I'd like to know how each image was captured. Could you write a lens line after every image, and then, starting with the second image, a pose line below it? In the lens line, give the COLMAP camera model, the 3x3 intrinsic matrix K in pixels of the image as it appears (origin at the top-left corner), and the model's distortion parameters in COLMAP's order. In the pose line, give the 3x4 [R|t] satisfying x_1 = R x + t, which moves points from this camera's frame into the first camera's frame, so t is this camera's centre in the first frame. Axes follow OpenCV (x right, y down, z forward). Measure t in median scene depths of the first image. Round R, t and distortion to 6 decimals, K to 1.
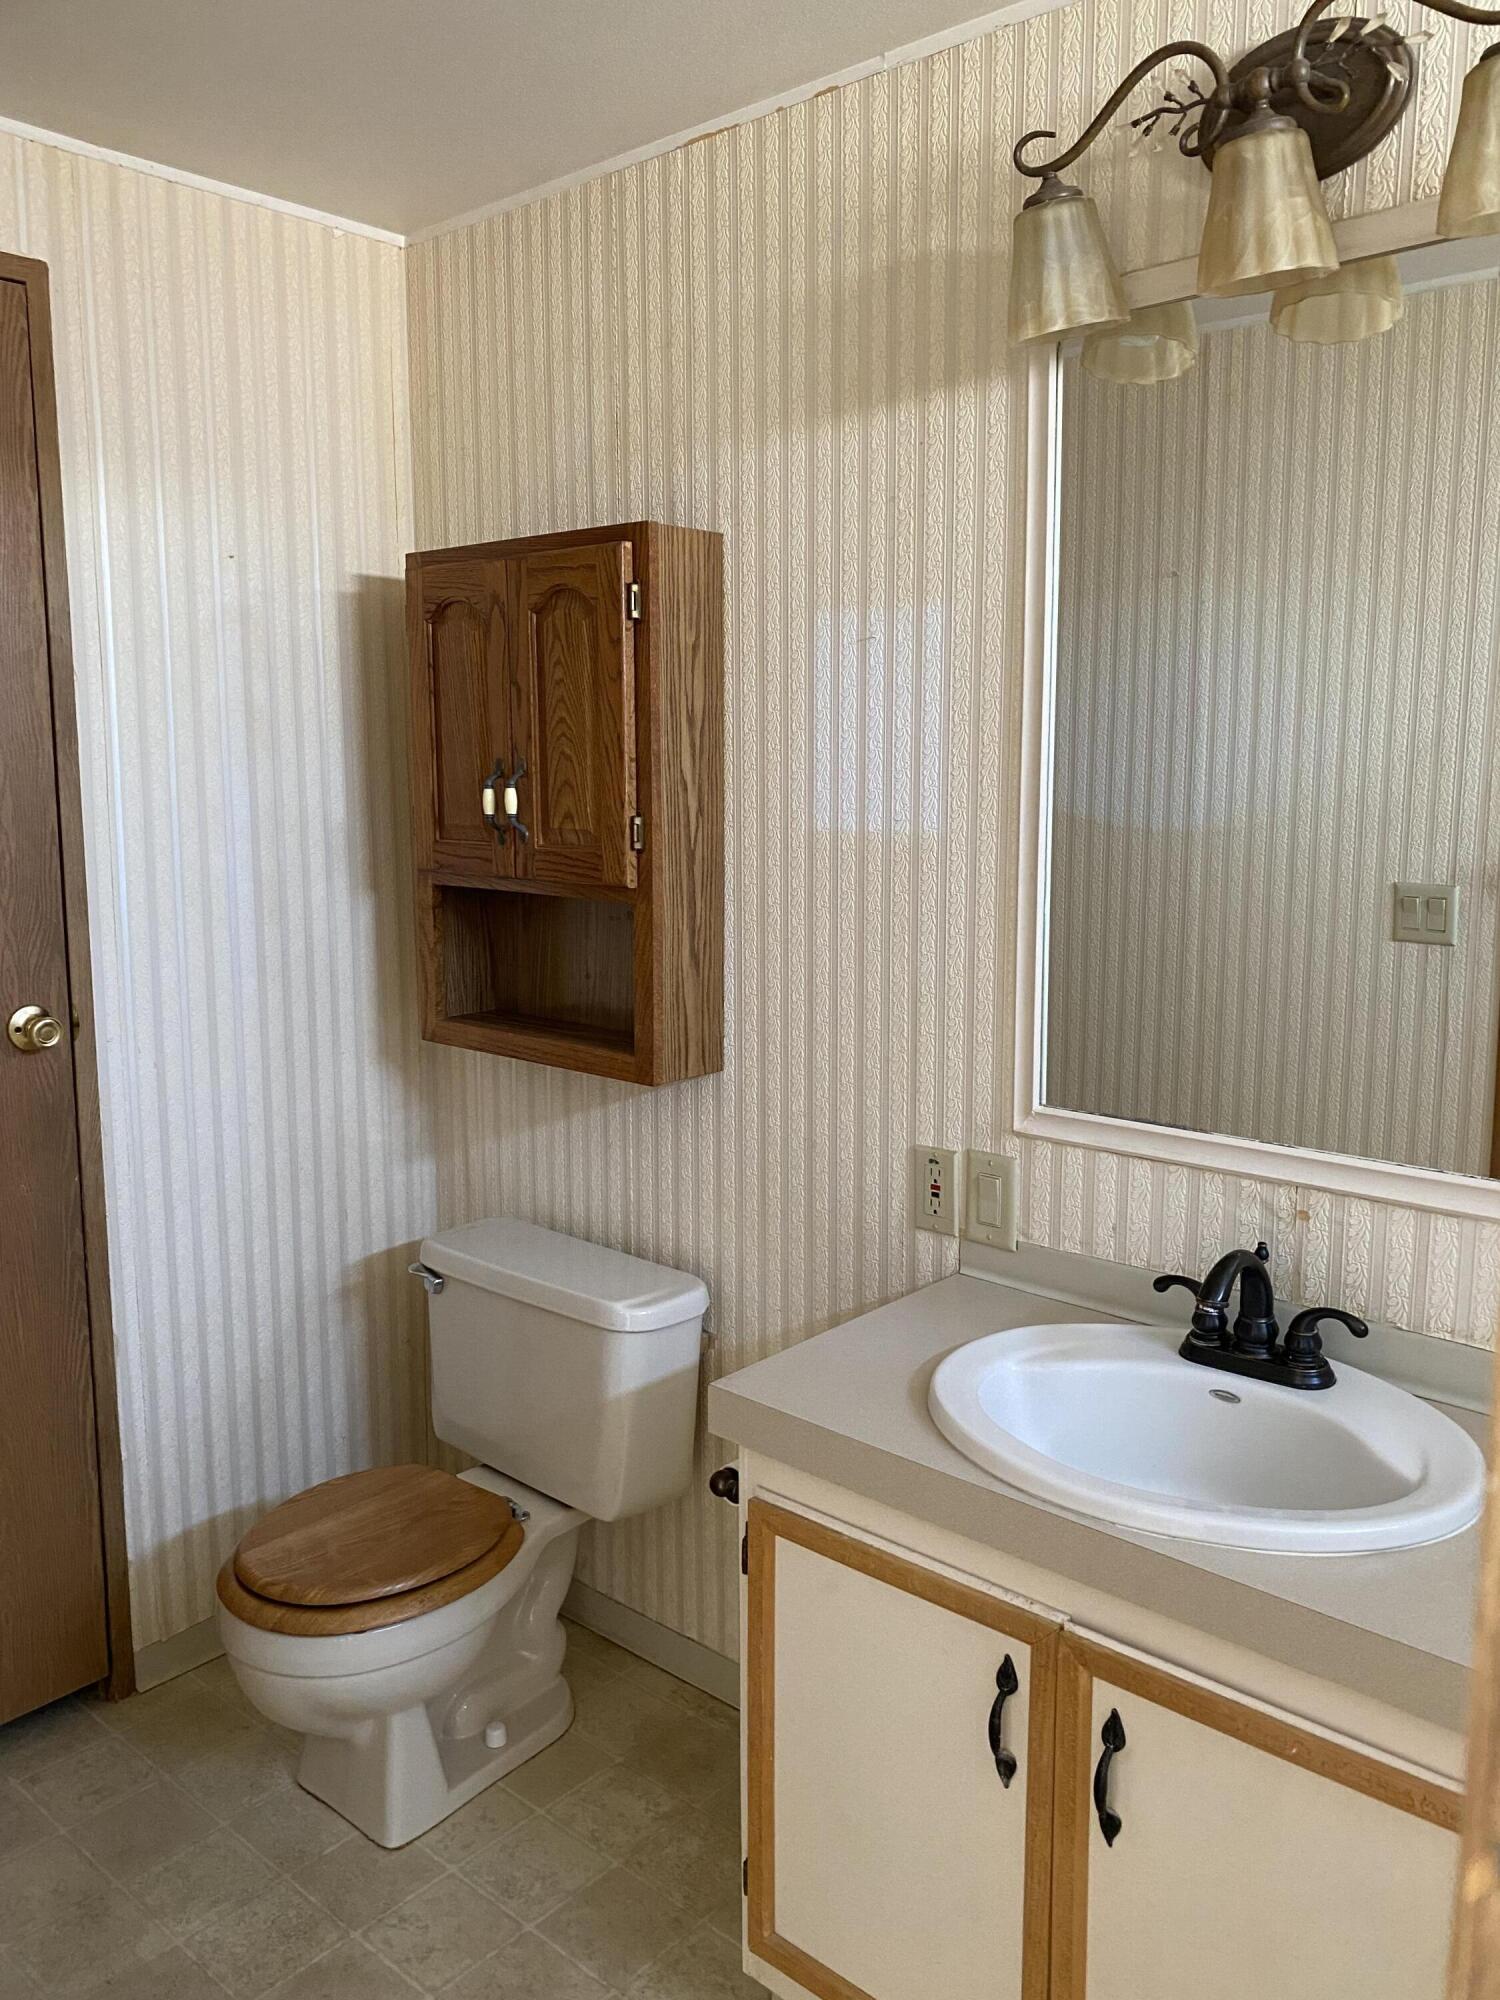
lens RADIAL K [[1531.0, 0, 750.0], [0, 1531.0, 1000.0], [0, 0, 1]] dist [0.002490, 0.003609]
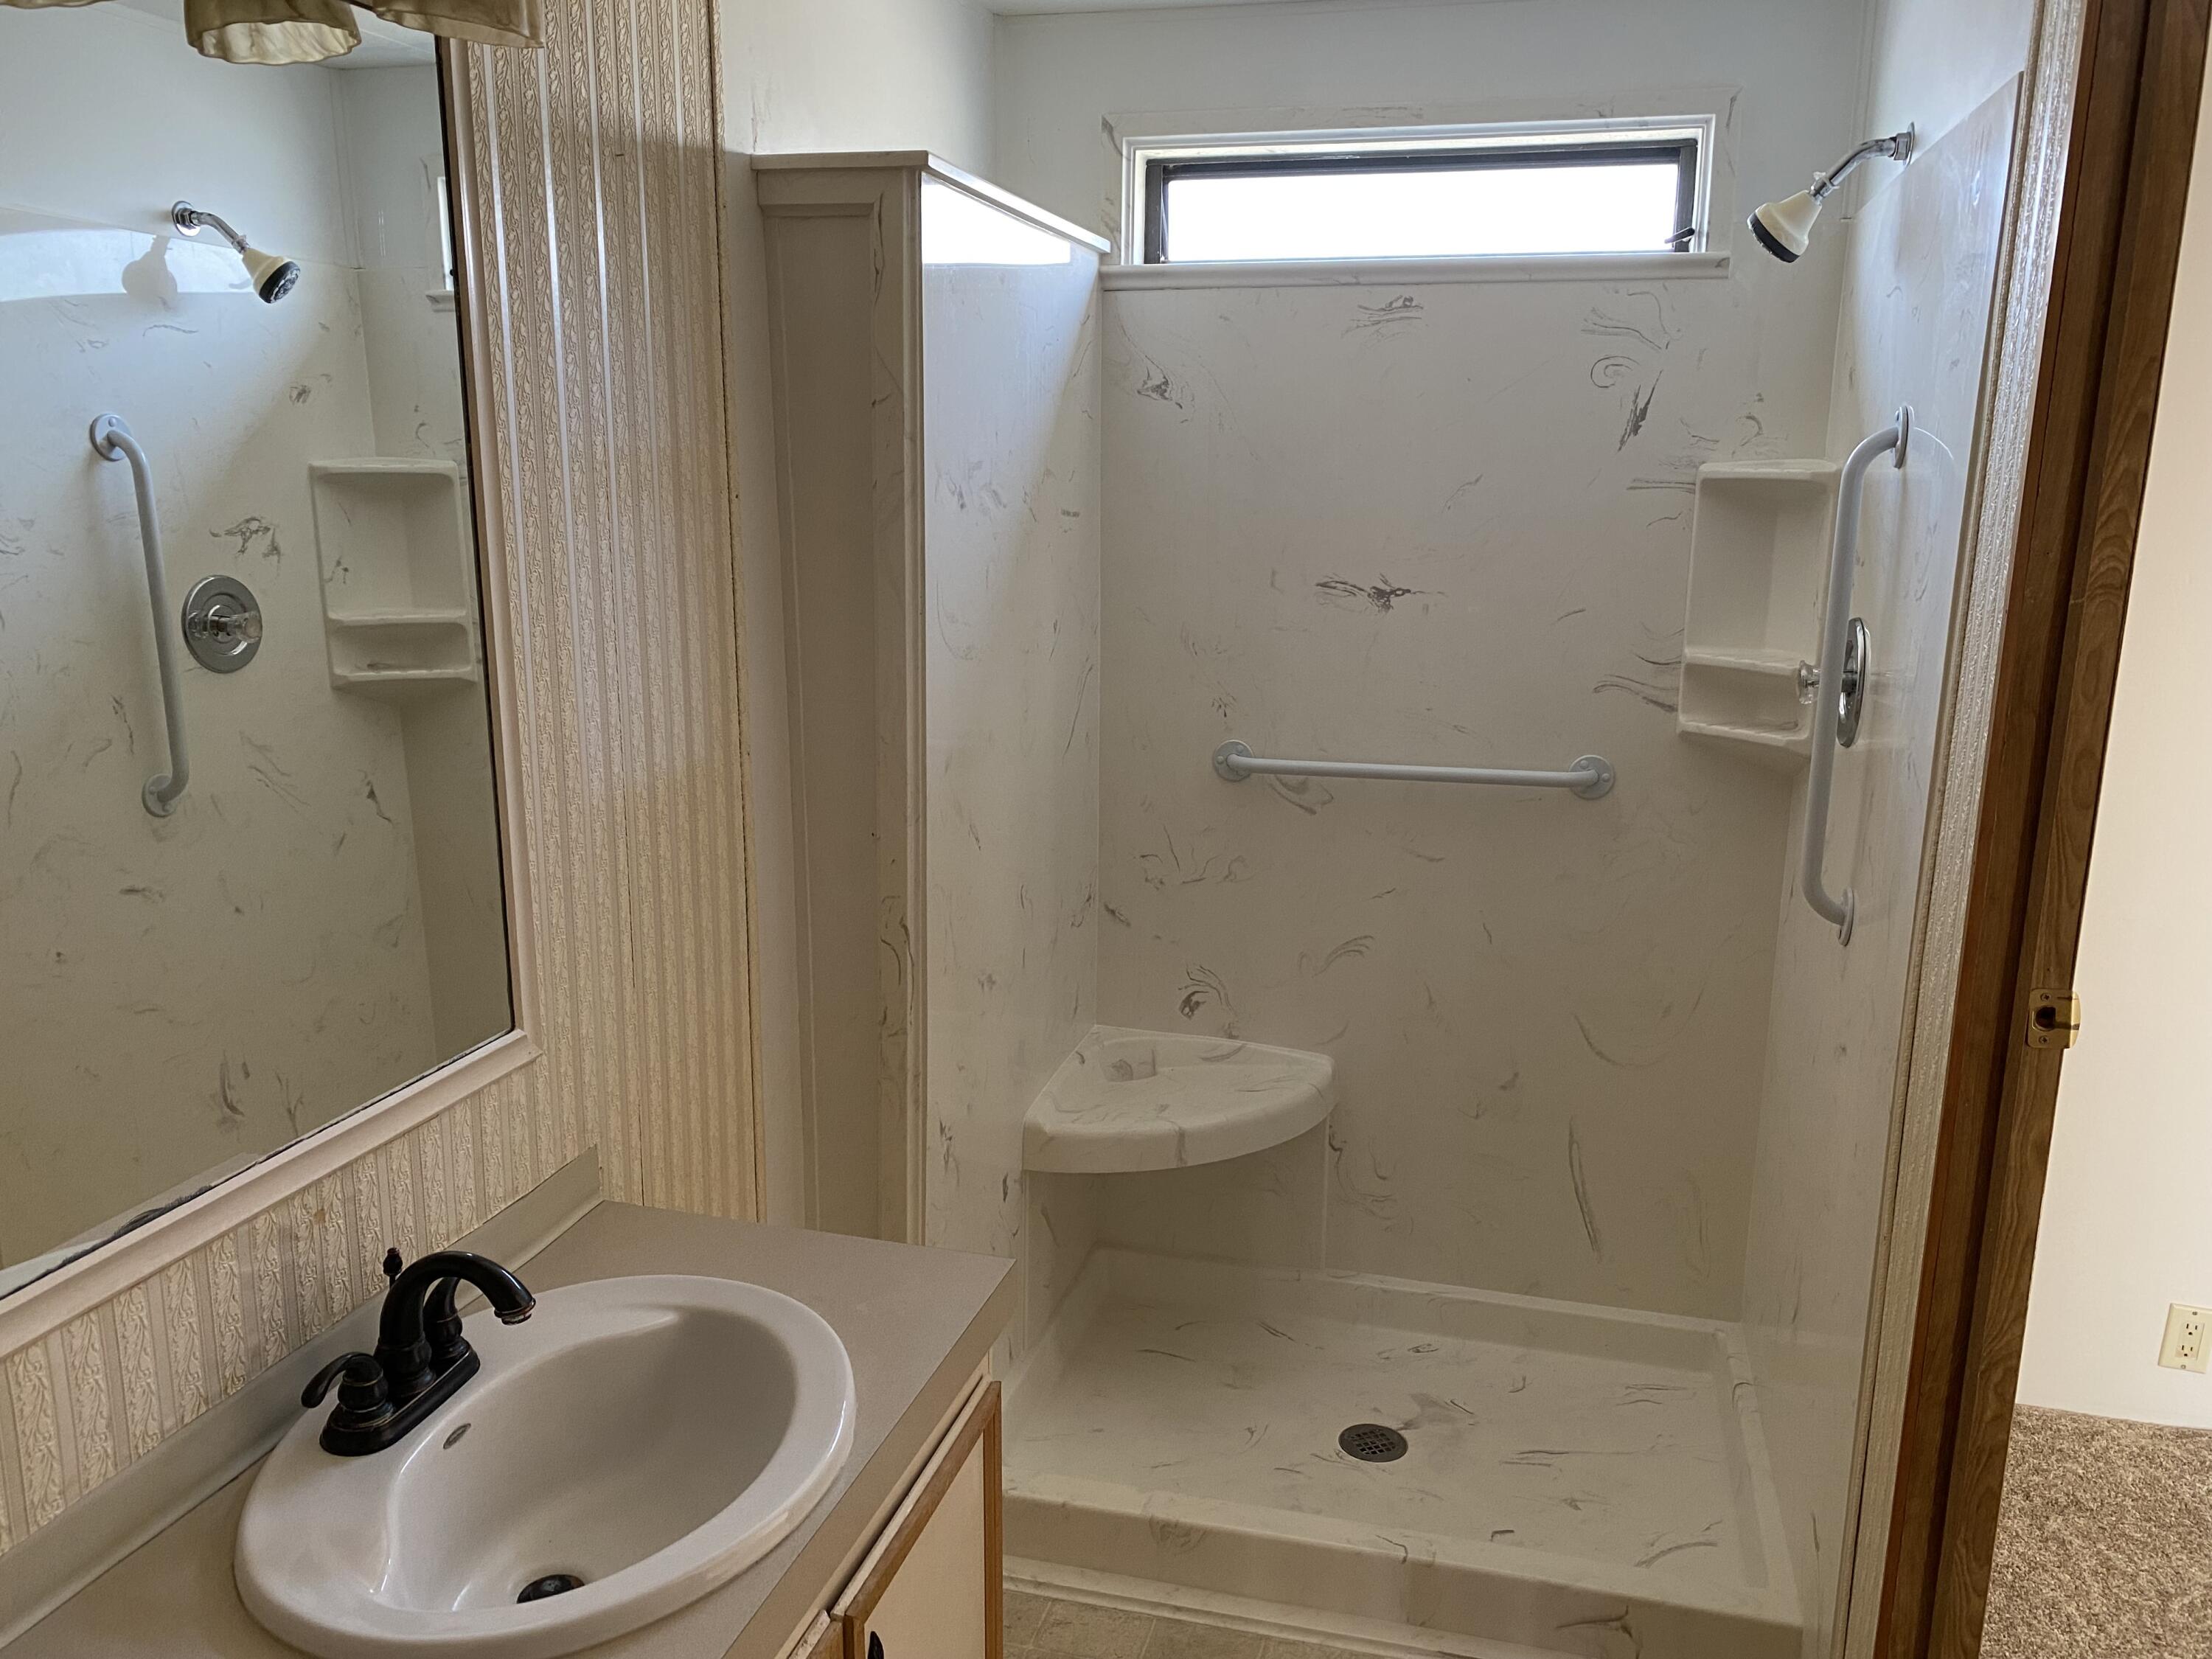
lens RADIAL K [[1693.3, 0, 1099.5], [0, 1693.3, 817.7], [0, 0, 1]] dist [0.002490, 0.003609]
pose [[-0.442595, -0.183901, 0.877662, -0.537874], [0.125845, 0.956320, 0.263845, -0.232562], [-0.887847, 0.227226, -0.400119, 0.963244]]
